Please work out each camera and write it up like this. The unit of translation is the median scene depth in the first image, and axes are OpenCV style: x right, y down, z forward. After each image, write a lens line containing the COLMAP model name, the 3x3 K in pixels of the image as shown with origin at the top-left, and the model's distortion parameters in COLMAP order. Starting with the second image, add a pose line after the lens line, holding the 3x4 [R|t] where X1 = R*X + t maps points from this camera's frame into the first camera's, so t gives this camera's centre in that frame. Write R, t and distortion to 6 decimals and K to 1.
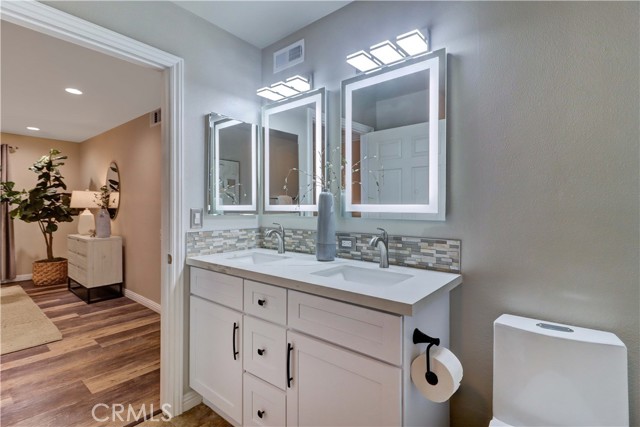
lens RADIAL K [[303.1, 0, 322.0], [0, 303.1, 215.8], [0, 0, 1]] dist [0.000185, -0.000984]
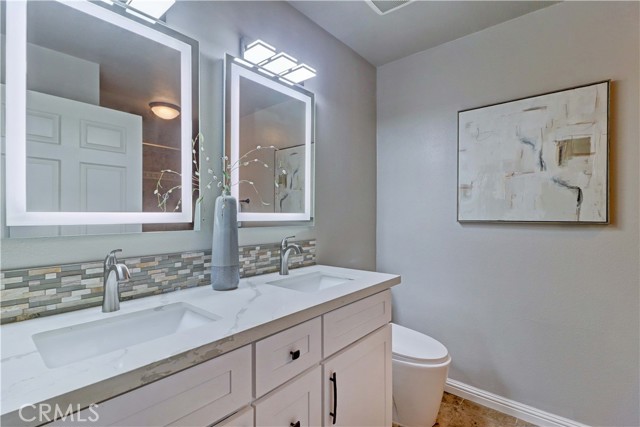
lens RADIAL K [[303.1, 0, 322.0], [0, 303.1, 215.8], [0, 0, 1]] dist [0.000185, -0.000984]
pose [[0.019915, -0.002479, 0.999799, -0.729219], [0.032911, 0.999457, 0.001823, -0.021578], [-0.999260, 0.032868, 0.019986, 0.771352]]
